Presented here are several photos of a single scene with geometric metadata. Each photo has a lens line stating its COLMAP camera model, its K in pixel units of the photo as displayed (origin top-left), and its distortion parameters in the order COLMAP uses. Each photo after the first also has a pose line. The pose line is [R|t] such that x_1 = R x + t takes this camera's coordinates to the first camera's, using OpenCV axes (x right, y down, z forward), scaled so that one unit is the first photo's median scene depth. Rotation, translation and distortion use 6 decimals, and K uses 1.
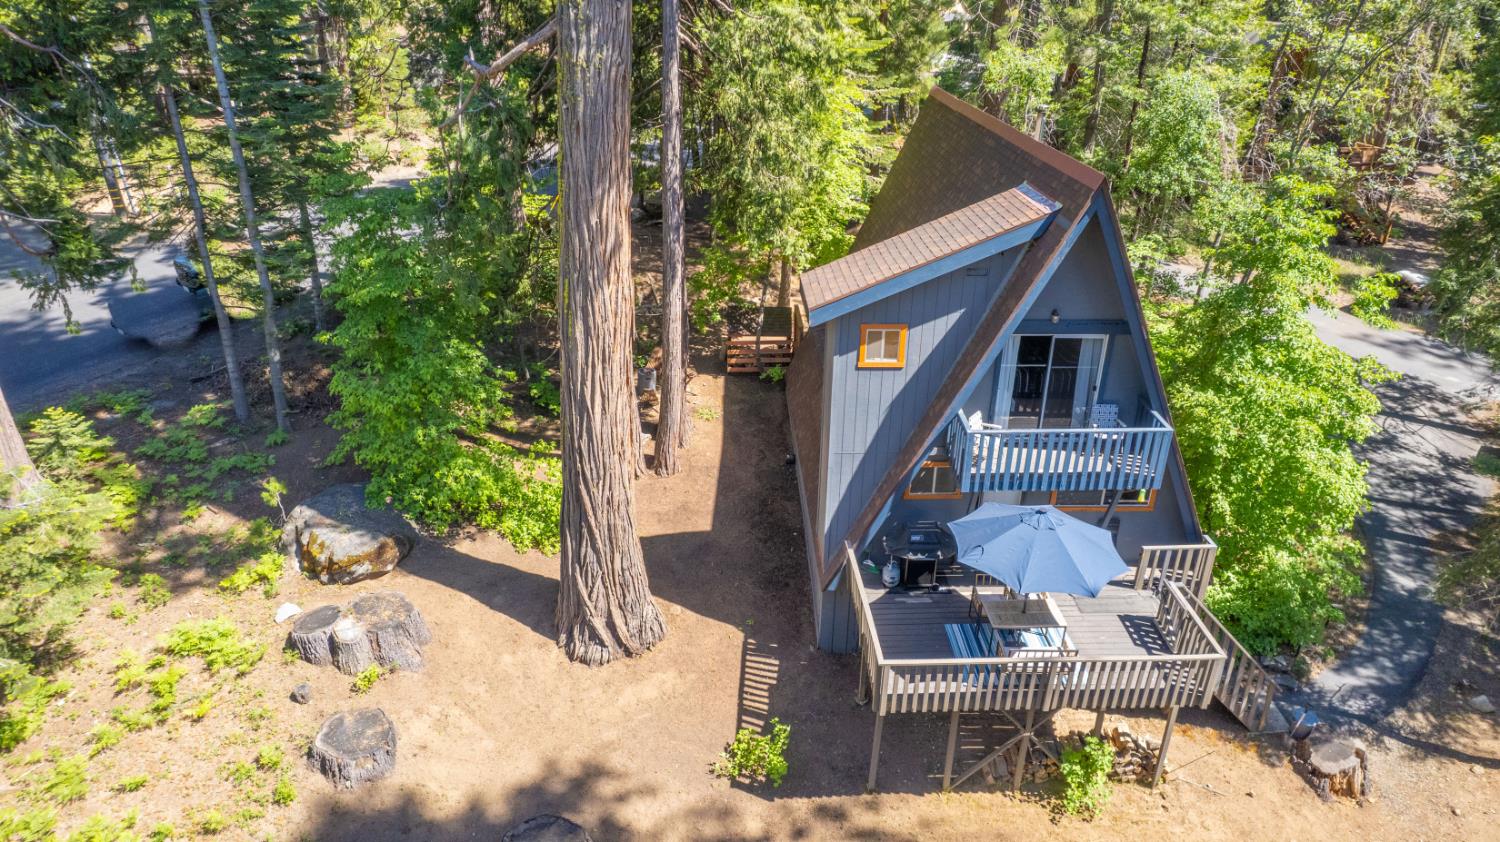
lens RADIAL K [[980.0, 0, 750.0], [0, 980.0, 421.0], [0, 0, 1]] dist [-0.068128, 0.064491]
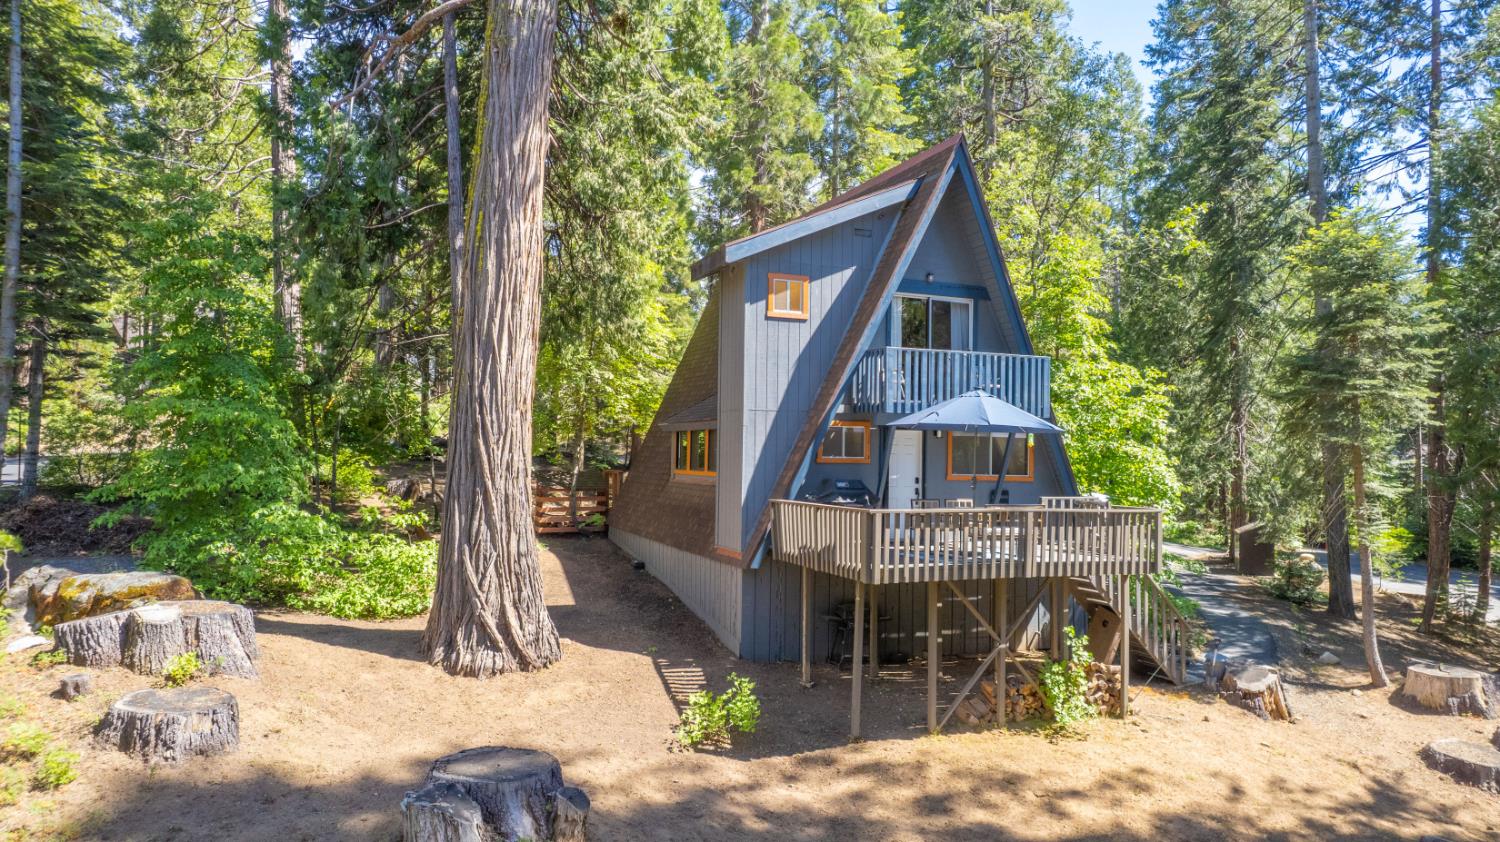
lens RADIAL K [[967.5, 0, 764.4], [0, 967.5, 405.9], [0, 0, 1]] dist [-0.032833, 0.000980]
pose [[0.937992, 0.019515, 0.346107, -0.225674], [0.143491, 0.887008, -0.438892, 0.440320], [-0.315564, 0.461341, 0.829207, 0.182025]]
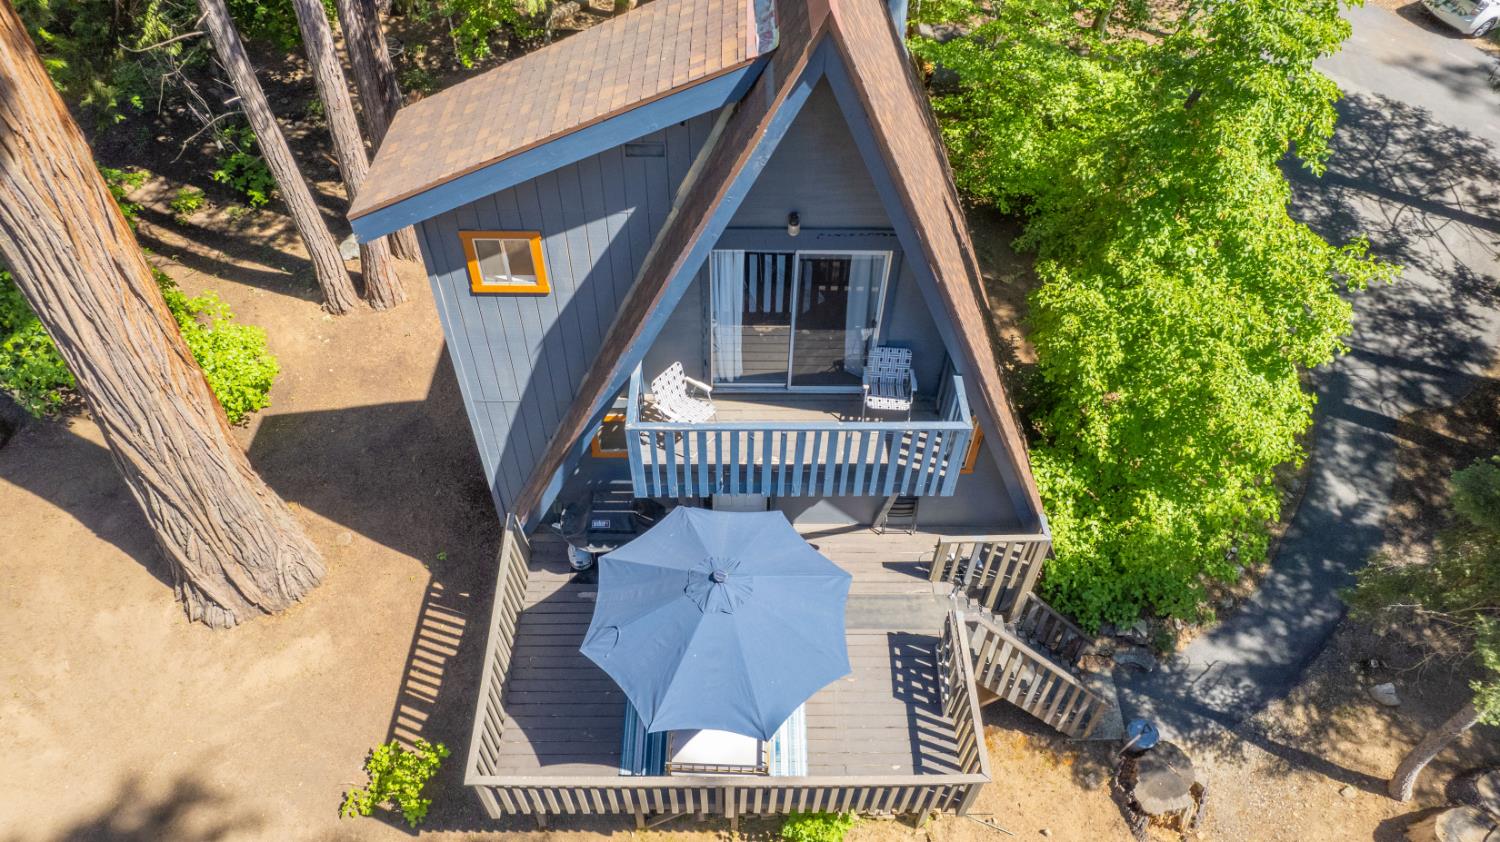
lens RADIAL K [[973.9, 0, 757.5], [0, 973.9, 422.2], [0, 0, 1]] dist [-0.097530, 0.096815]
pose [[0.999663, 0.024123, -0.009544, 0.271226], [-0.018605, 0.923042, 0.384250, -0.196625], [0.018079, -0.383943, 0.923180, 0.388828]]
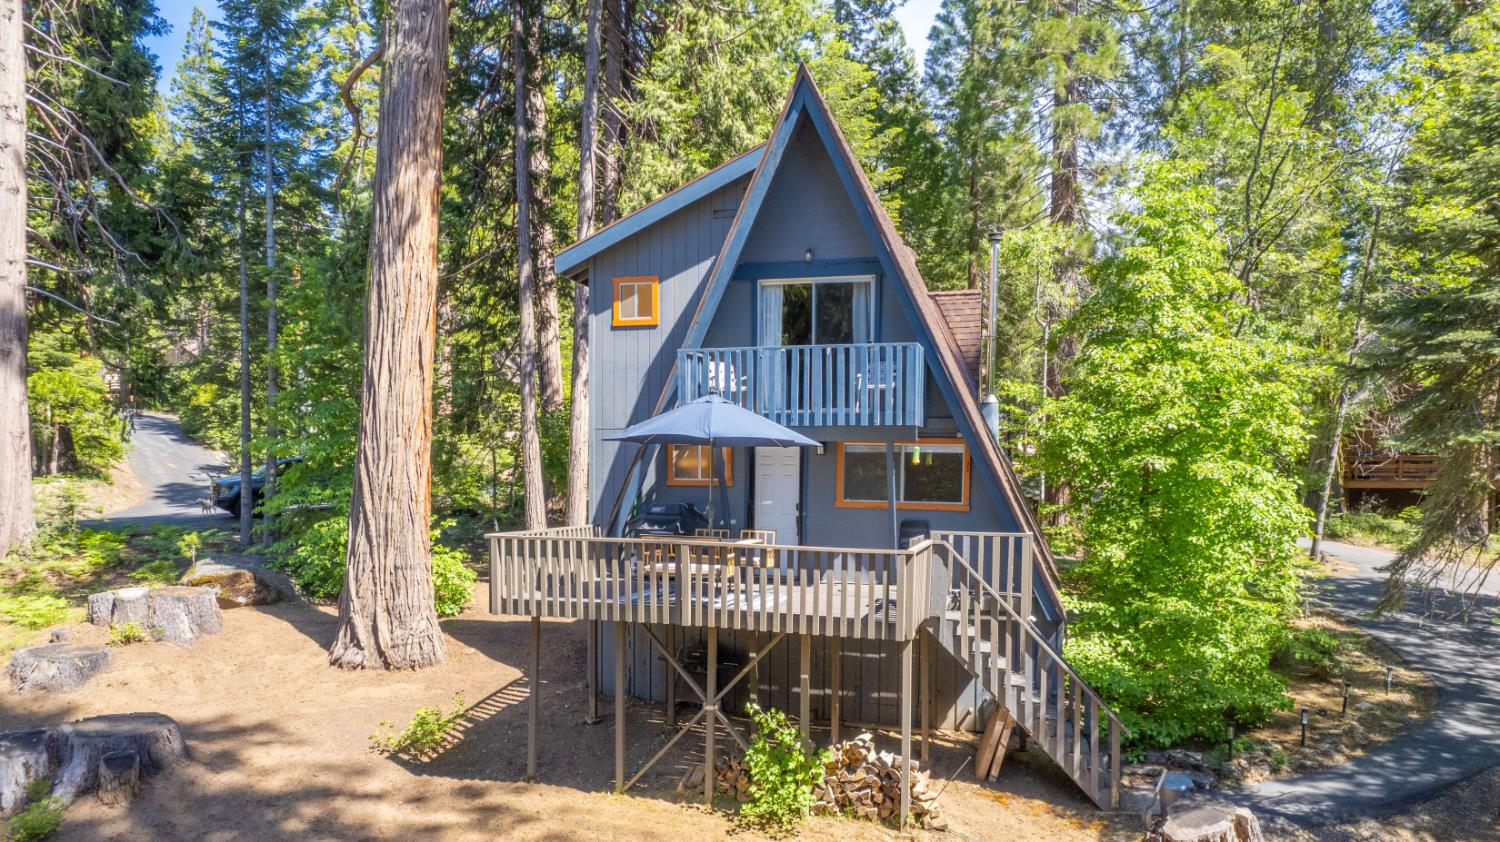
lens RADIAL K [[1000.8, 0, 753.5], [0, 1000.8, 528.3], [0, 0, 1]] dist [-0.085956, 0.116307]
pose [[0.951794, 0.014566, -0.306391, 0.498064], [-0.128855, 0.925449, -0.356287, 0.418924], [0.278360, 0.378592, 0.882714, 0.238727]]
